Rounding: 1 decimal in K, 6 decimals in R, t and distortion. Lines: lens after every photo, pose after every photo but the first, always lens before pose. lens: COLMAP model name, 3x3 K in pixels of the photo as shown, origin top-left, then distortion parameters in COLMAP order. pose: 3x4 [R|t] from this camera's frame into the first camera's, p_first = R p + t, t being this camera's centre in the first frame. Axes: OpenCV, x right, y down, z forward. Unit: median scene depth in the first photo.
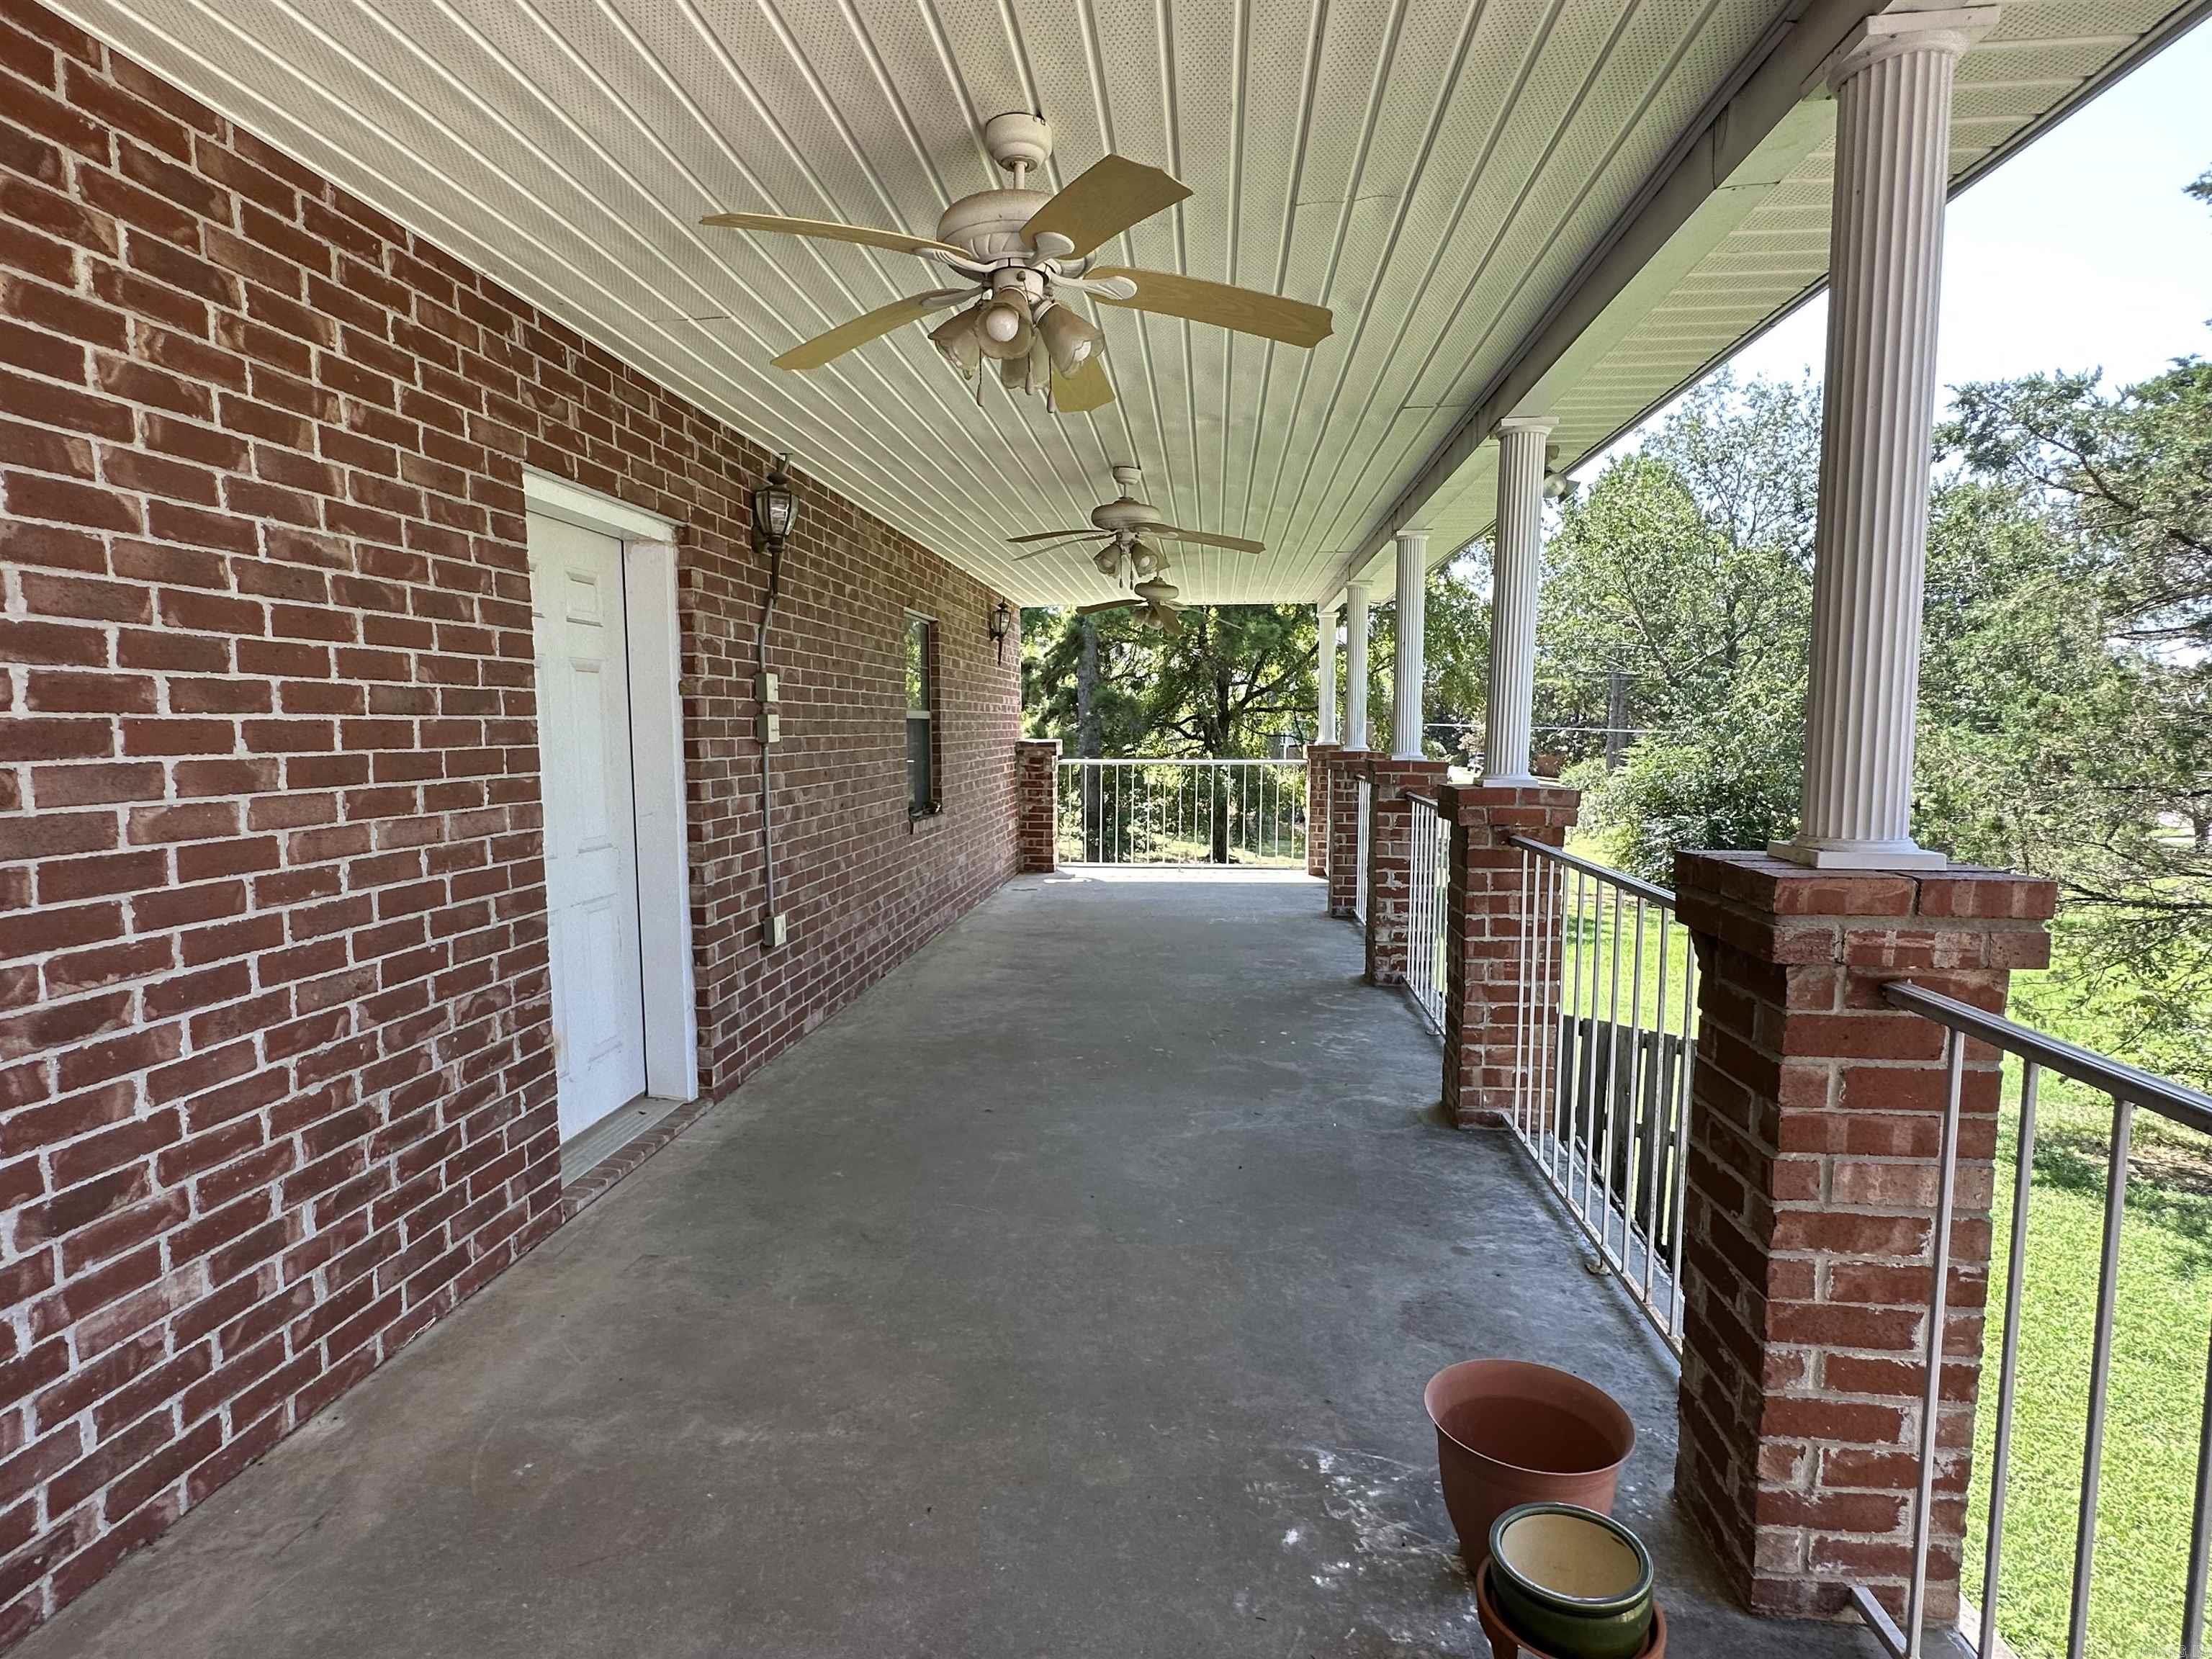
lens RADIAL K [[1176.5, 0, 1097.6], [0, 1176.5, 838.4], [0, 0, 1]] dist [-0.004463, 0.002989]
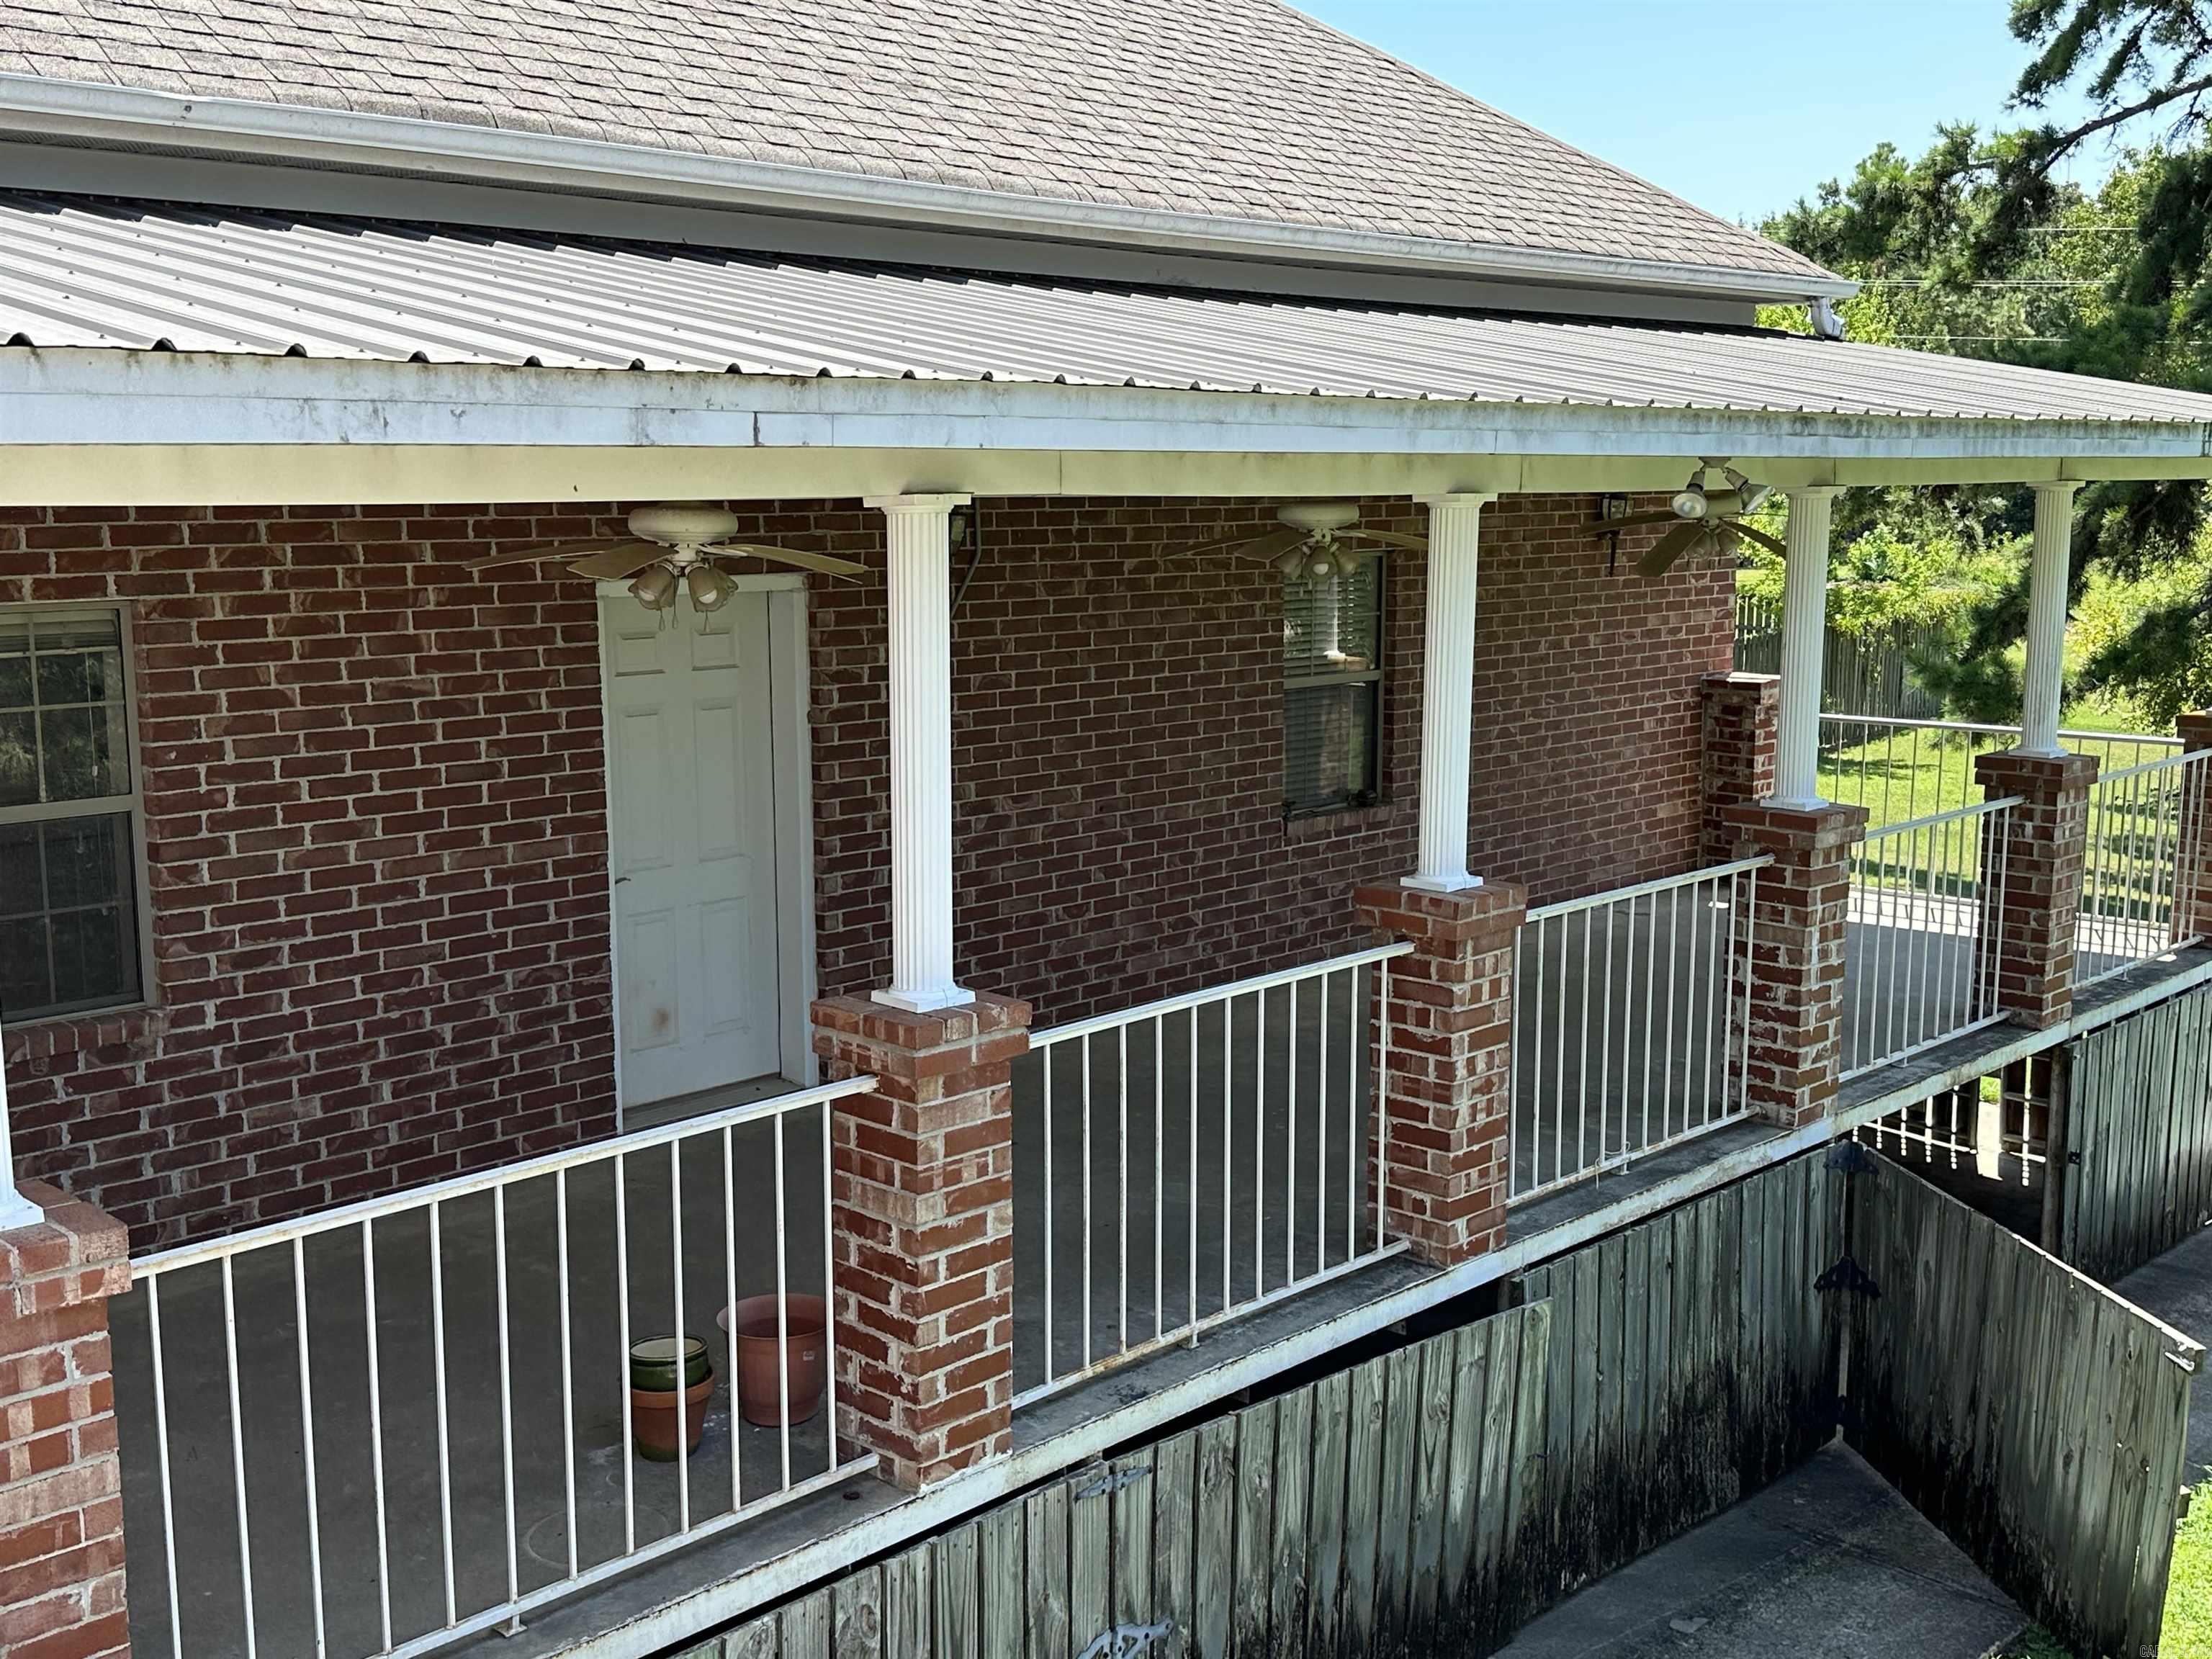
lens RADIAL K [[2392.1, 0, 1104.8], [0, 2392.1, 844.7], [0, 0, 1]] dist [0.101084, 0.000000]
pose [[0.783534, 0.097166, -0.613704, 2.244613], [-0.058779, 0.994859, 0.082468, -0.374618], [0.618562, -0.028544, 0.785217, -1.076487]]
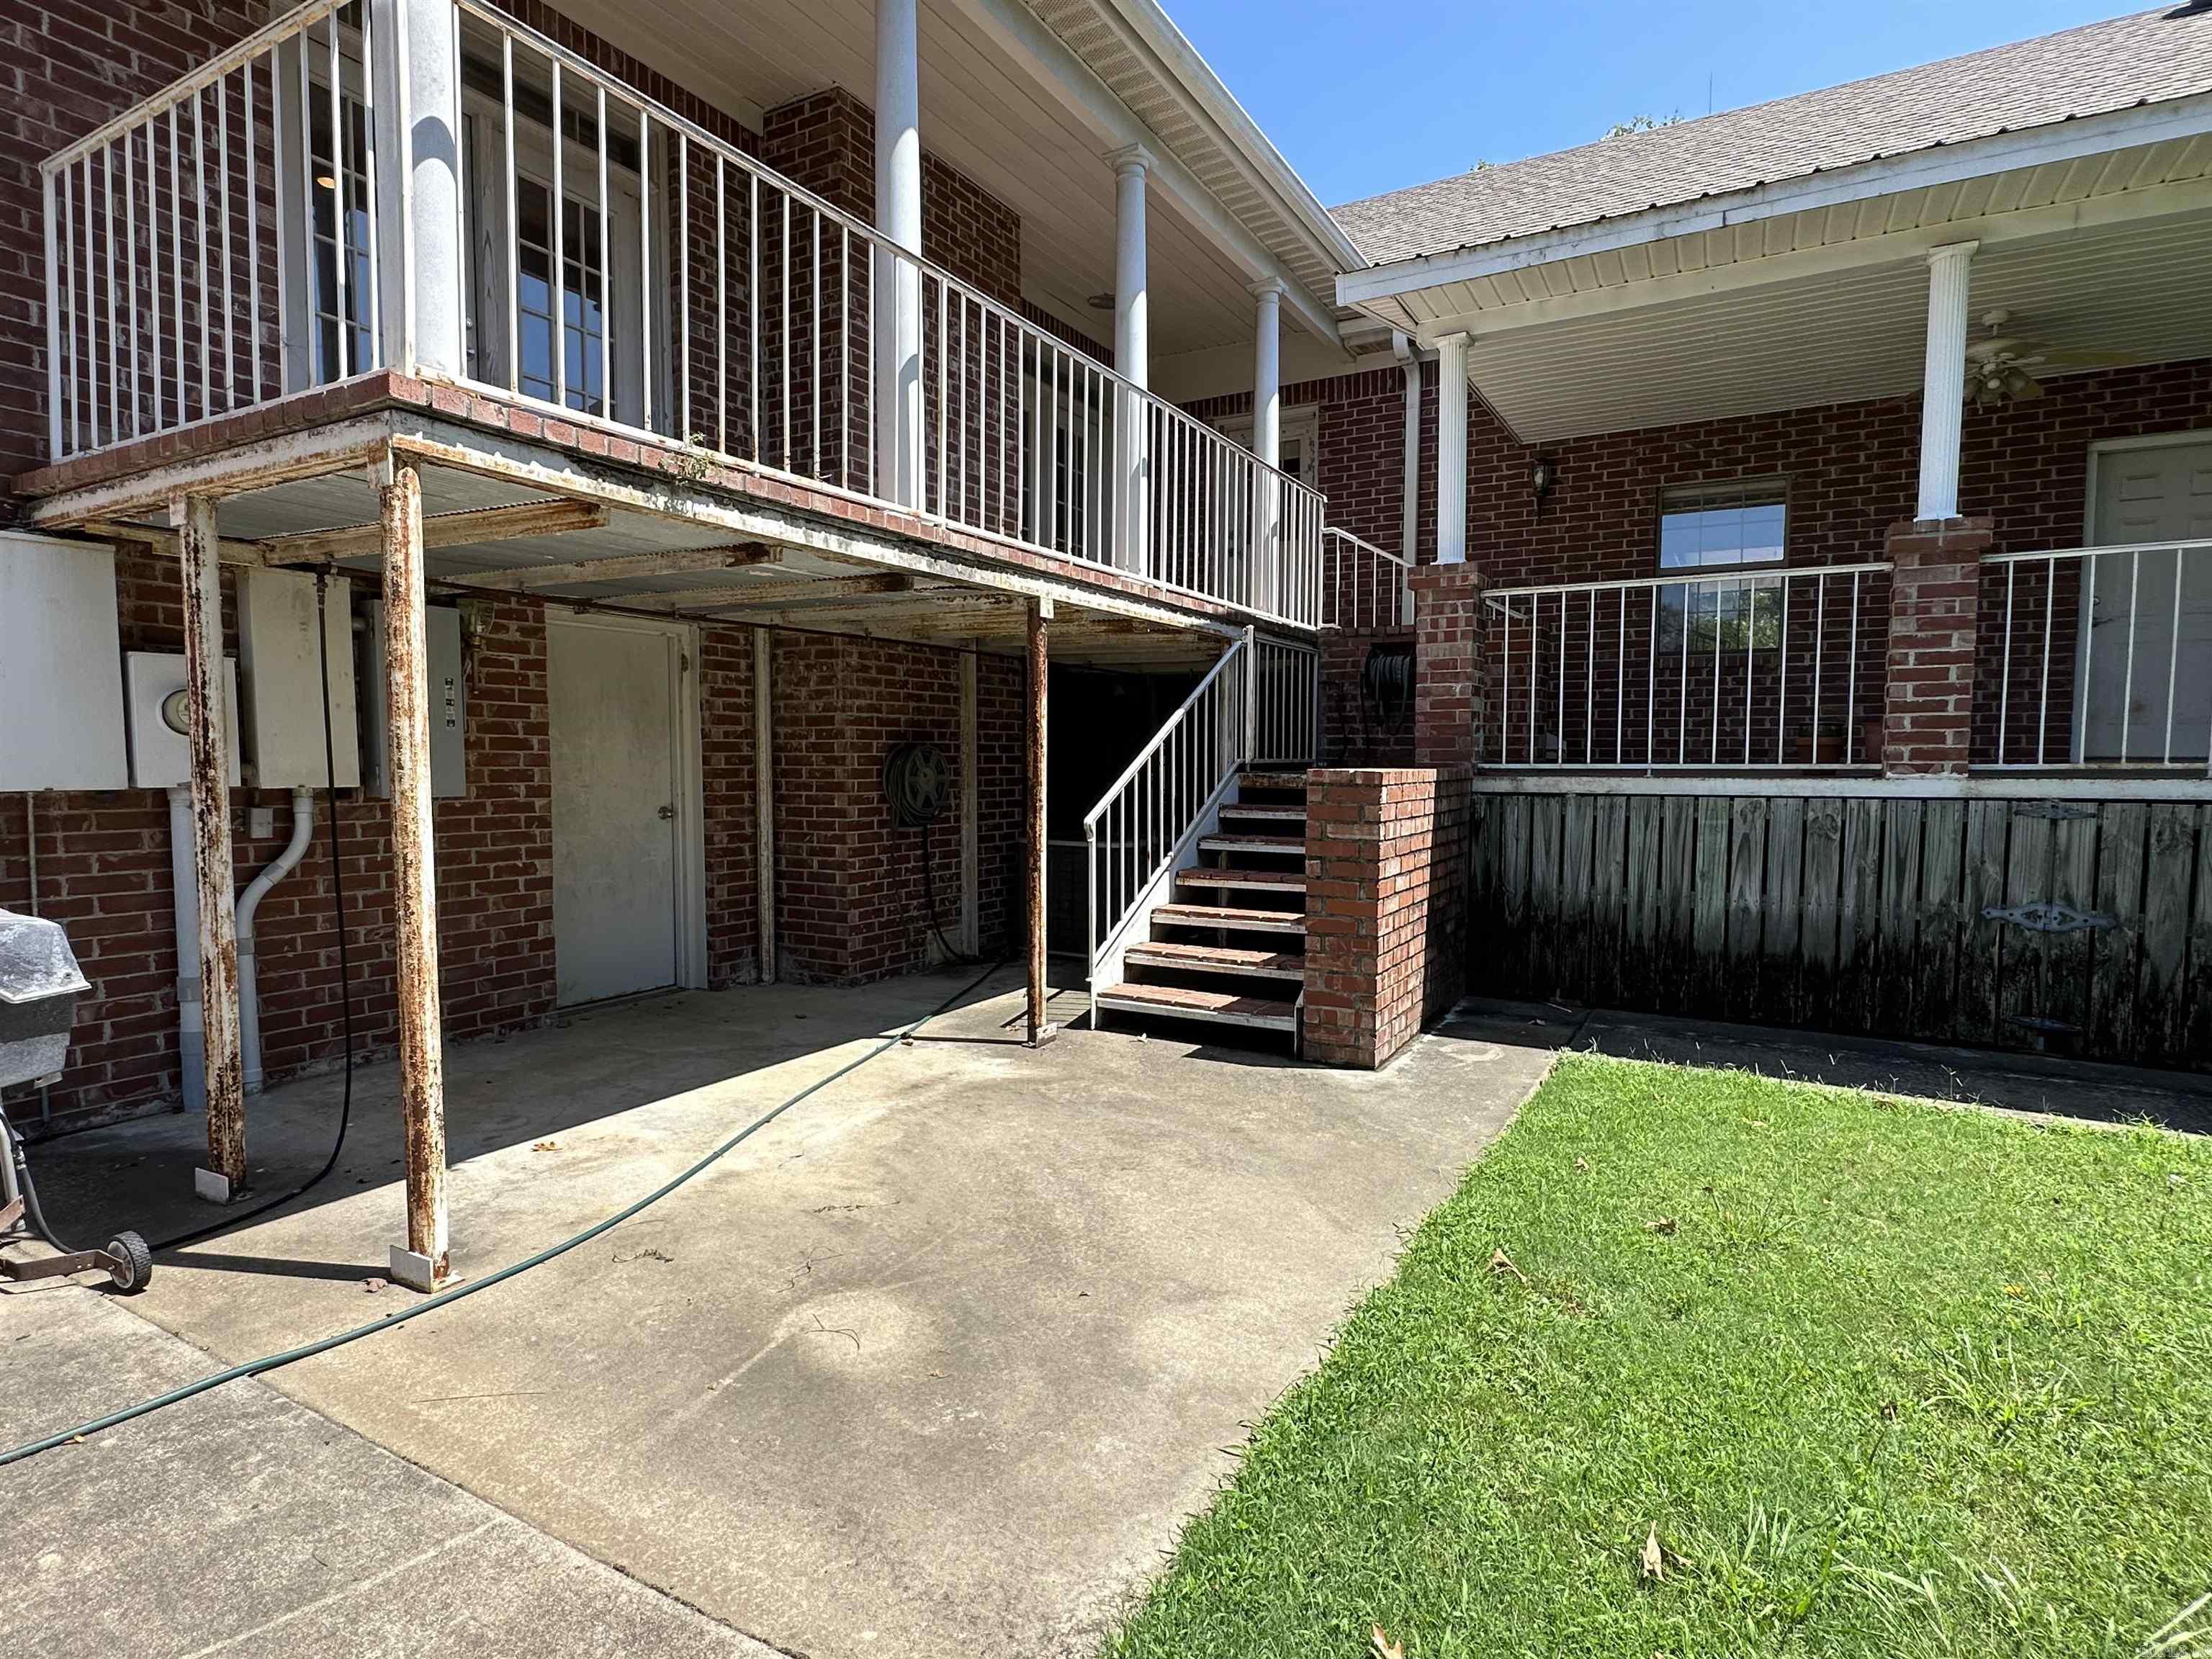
lens RADIAL K [[1176.5, 0, 1107.6], [0, 1176.5, 832.5], [0, 0, 1]] dist [-0.004463, 0.002989]
pose [[-0.404823, 0.064531, -0.912115, 3.428242], [-0.084889, 0.990546, 0.107757, 0.516046], [0.910446, 0.121051, -0.395518, 0.296161]]
